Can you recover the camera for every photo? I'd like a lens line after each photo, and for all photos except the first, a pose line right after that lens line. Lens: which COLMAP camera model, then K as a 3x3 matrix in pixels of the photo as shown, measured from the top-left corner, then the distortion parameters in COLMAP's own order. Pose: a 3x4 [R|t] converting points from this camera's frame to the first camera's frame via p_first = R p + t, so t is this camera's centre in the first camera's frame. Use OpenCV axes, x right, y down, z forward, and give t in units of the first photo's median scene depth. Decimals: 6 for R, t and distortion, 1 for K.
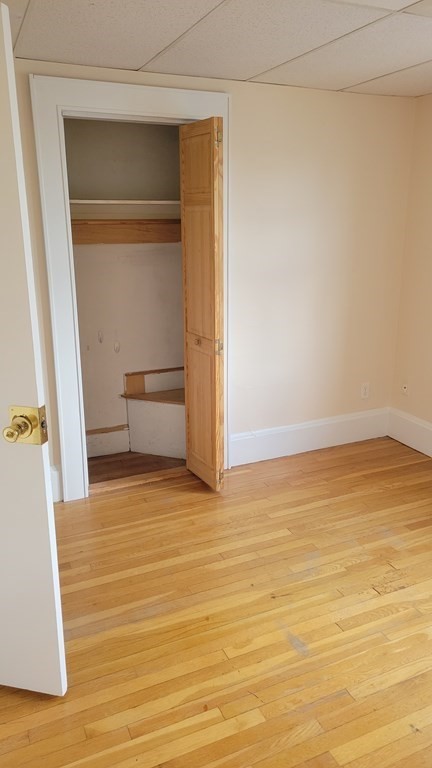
lens RADIAL K [[569.3, 0, 216.0], [0, 569.3, 384.0], [0, 0, 1]] dist [0.010019, -0.004911]
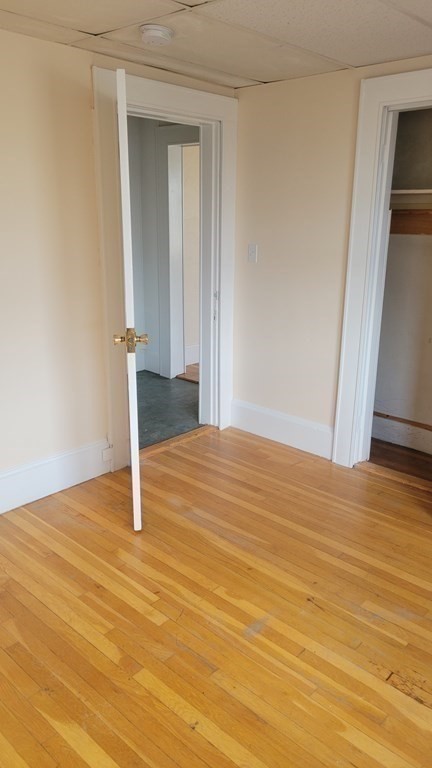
lens RADIAL K [[569.3, 0, 216.0], [0, 569.3, 384.0], [0, 0, 1]] dist [0.010019, -0.004911]
pose [[0.392501, 0.279315, -0.876314, 0.801791], [-0.273773, 0.945065, 0.178605, -0.103242], [0.878061, 0.169809, 0.447408, 0.375061]]
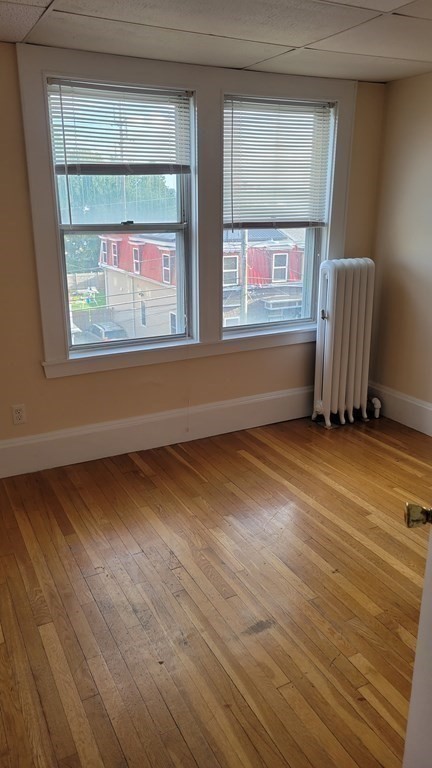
lens RADIAL K [[569.3, 0, 216.0], [0, 569.3, 384.0], [0, 0, 1]] dist [0.010019, -0.004911]
pose [[-0.058830, -0.289801, 0.955277, -0.618792], [0.283211, 0.912771, 0.294347, -0.223654], [-0.957251, 0.287862, 0.028377, 0.838151]]
